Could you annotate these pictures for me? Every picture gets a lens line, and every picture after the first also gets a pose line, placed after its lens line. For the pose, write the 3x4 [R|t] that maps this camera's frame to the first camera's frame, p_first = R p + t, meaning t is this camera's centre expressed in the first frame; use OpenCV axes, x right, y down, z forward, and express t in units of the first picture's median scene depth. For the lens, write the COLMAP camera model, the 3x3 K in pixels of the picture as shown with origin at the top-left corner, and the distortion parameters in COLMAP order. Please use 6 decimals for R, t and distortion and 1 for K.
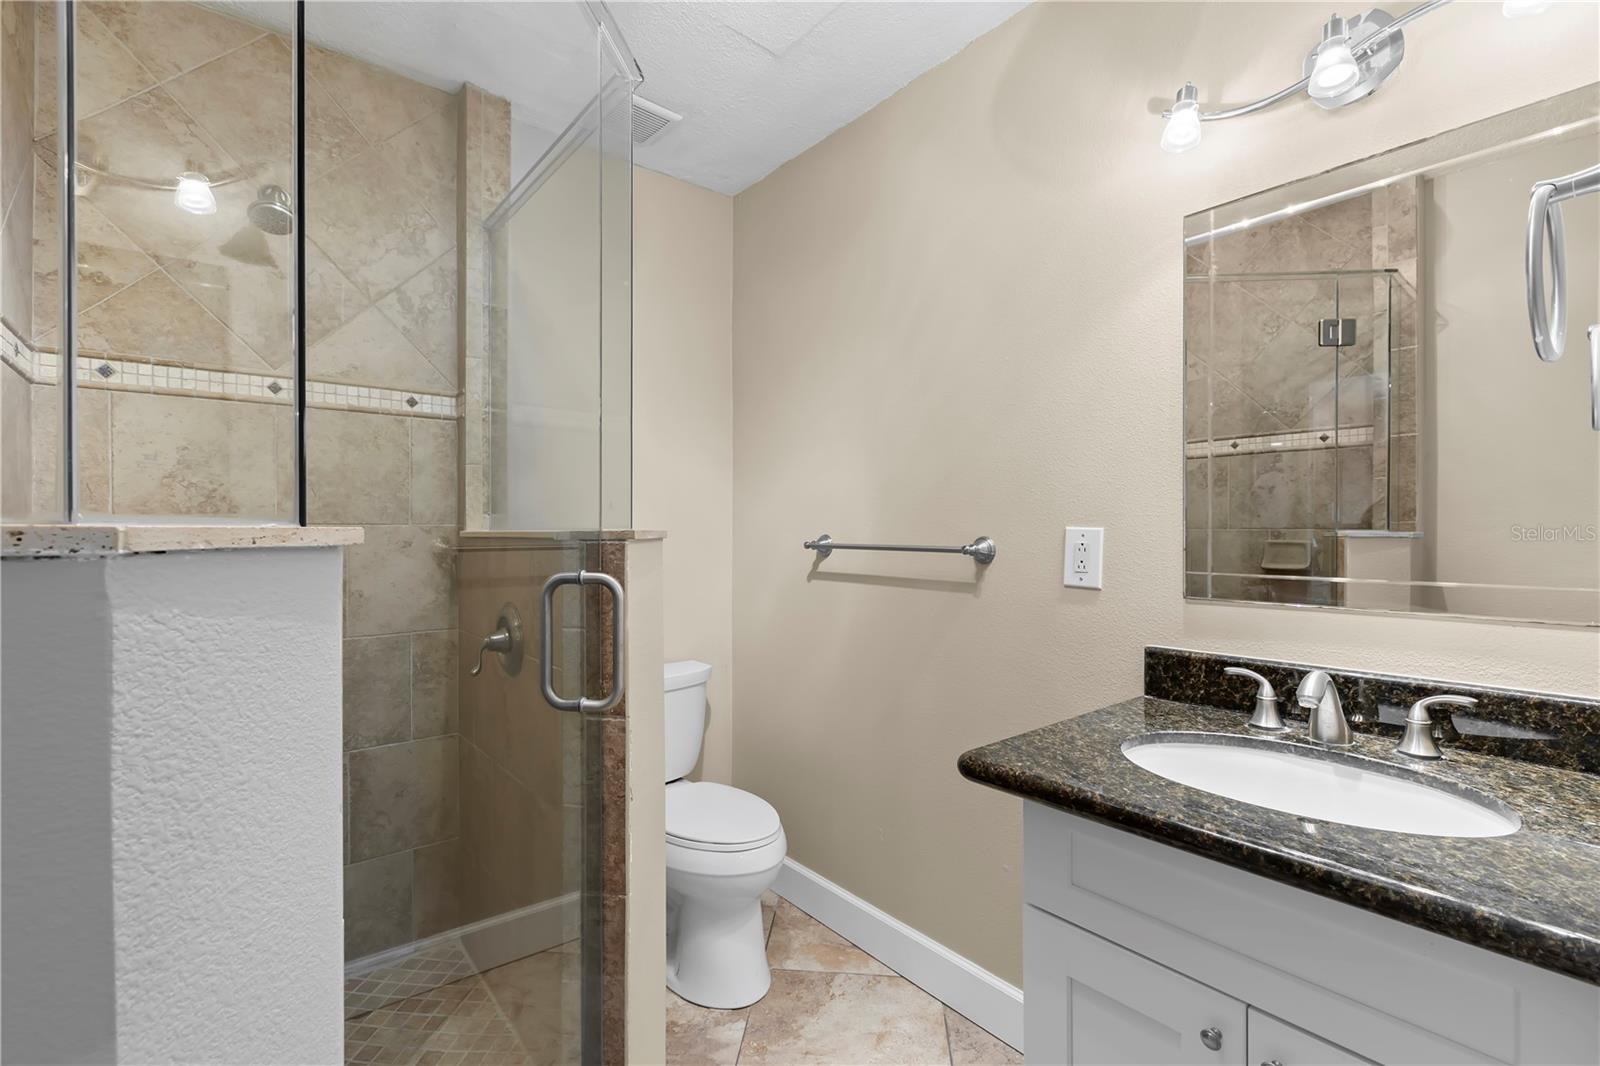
lens RADIAL K [[716.2, 0, 797.2], [0, 716.2, 538.9], [0, 0, 1]] dist [-0.001876, 0.000258]
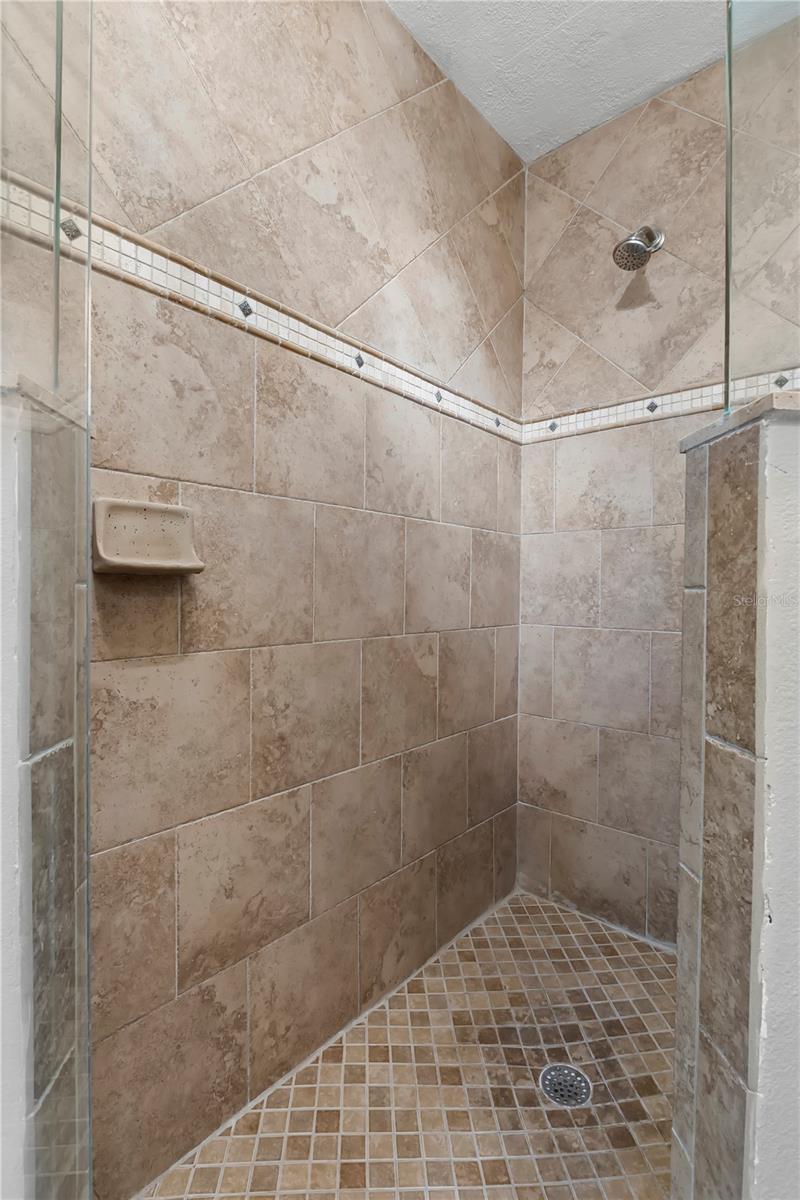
lens RADIAL K [[548.8, 0, 400.0], [0, 548.8, 600.0], [0, 0, 1]] dist [-0.012396, 0.000194]
pose [[0.161679, 0.022357, -0.986590, 0.081912], [-0.020436, 0.999605, 0.019303, 0.096346], [0.986632, 0.017041, 0.162072, 0.495660]]
